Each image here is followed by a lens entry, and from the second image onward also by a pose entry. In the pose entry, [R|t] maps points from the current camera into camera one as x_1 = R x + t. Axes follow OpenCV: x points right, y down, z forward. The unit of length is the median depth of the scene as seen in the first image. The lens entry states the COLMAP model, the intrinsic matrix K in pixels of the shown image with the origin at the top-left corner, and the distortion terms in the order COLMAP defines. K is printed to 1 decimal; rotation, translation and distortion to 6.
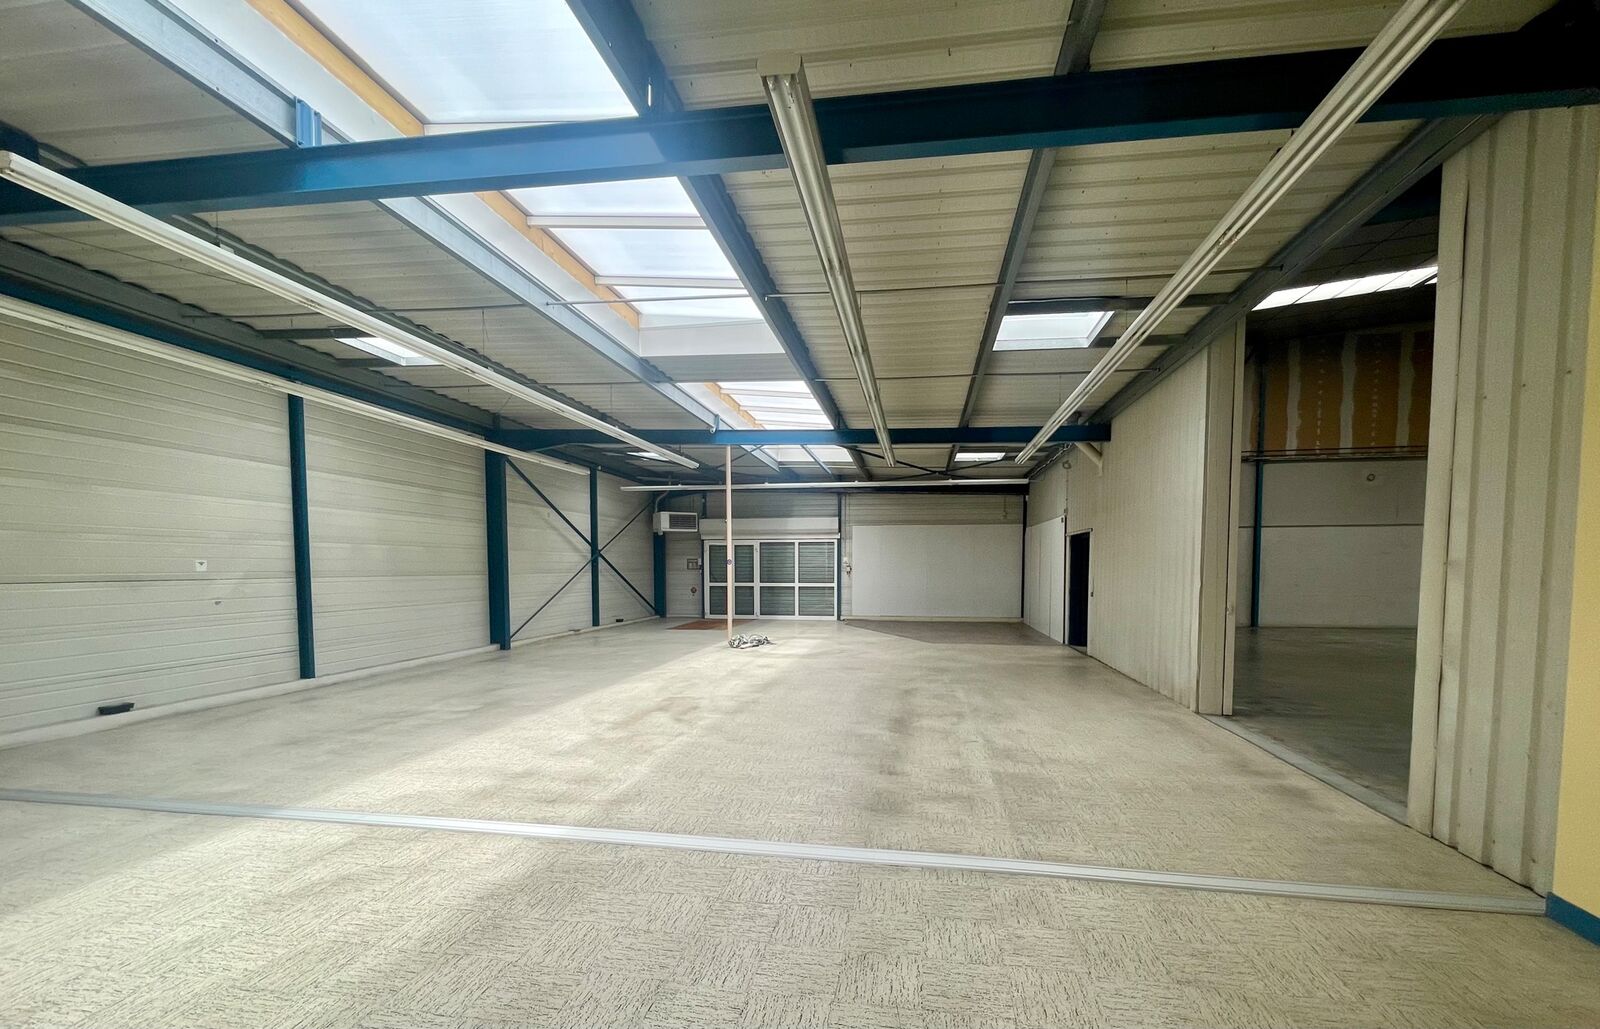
lens RADIAL K [[663.5, 0, 802.5], [0, 663.5, 607.7], [0, 0, 1]] dist [0.000264, 0.000005]
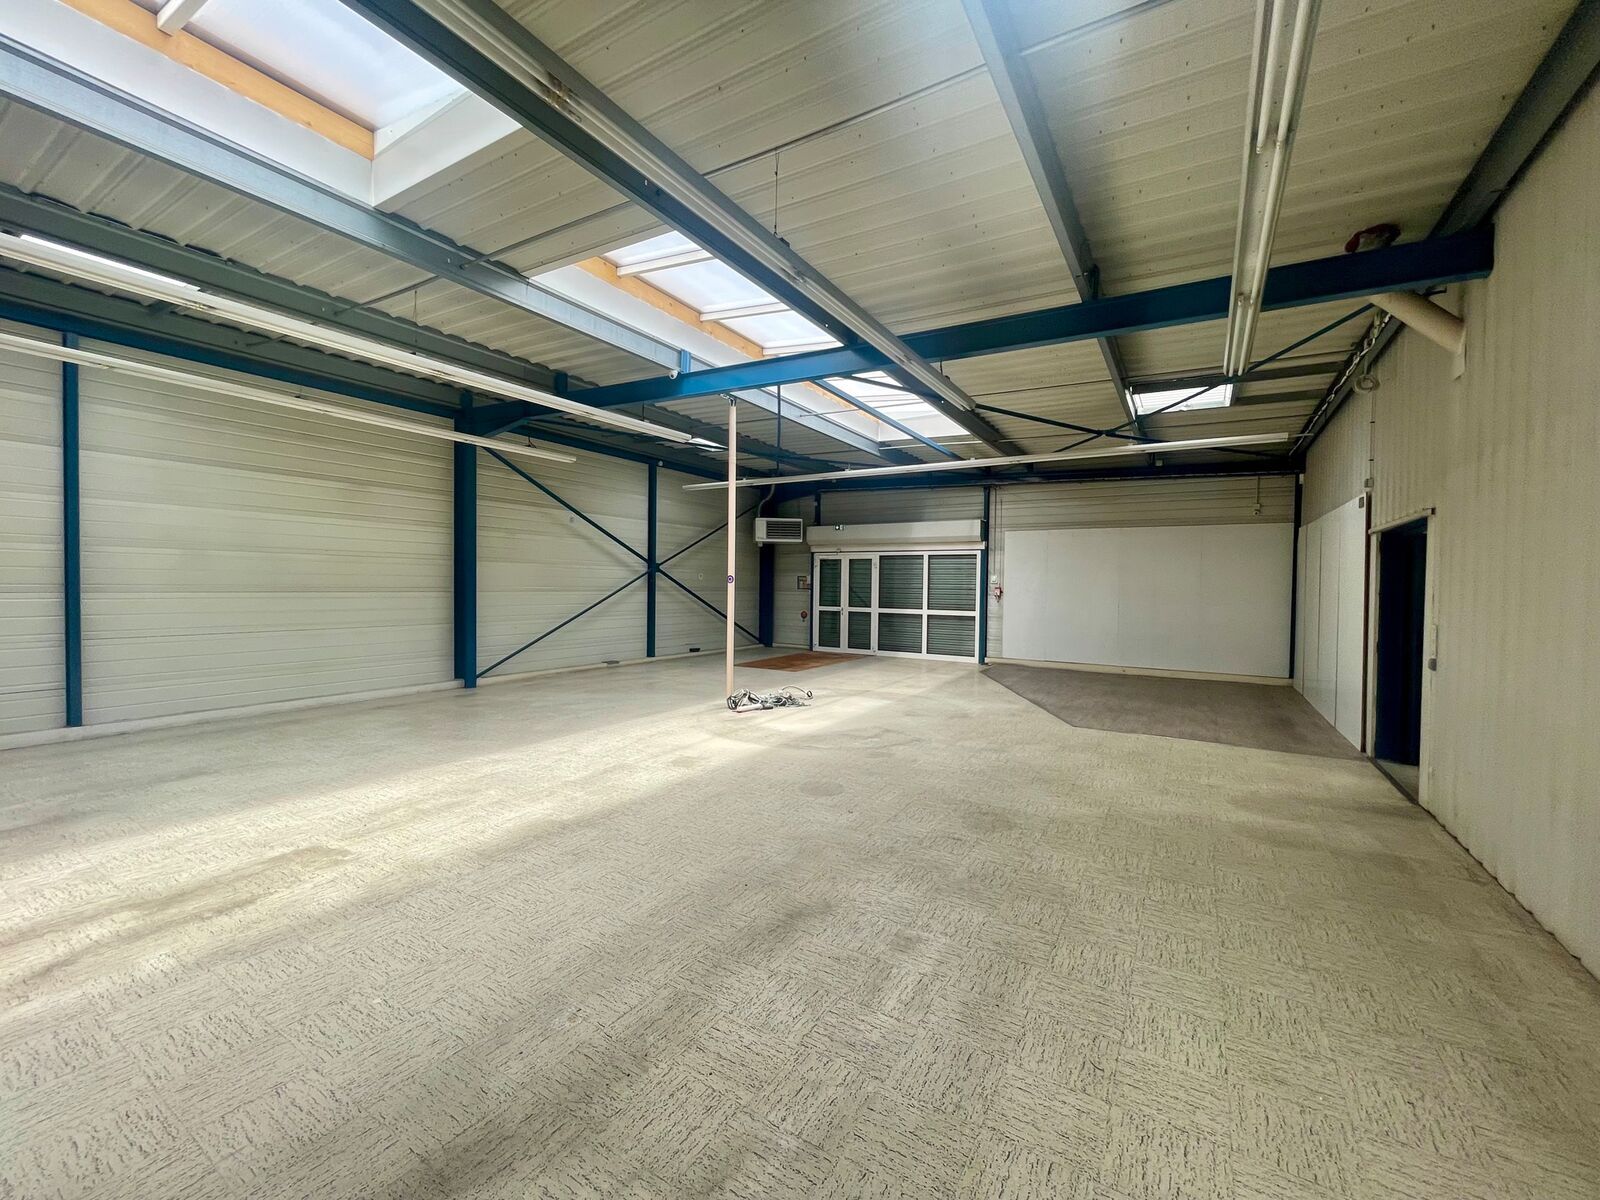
lens RADIAL K [[642.0, 0, 800.0], [0, 642.0, 600.0], [0, 0, 1]] dist [-0.002878, -0.000770]
pose [[0.927687, 0.021943, -0.372713, 0.151702], [-0.036849, 0.998779, -0.032916, -0.022842], [0.371536, 0.044270, 0.927363, 0.335054]]
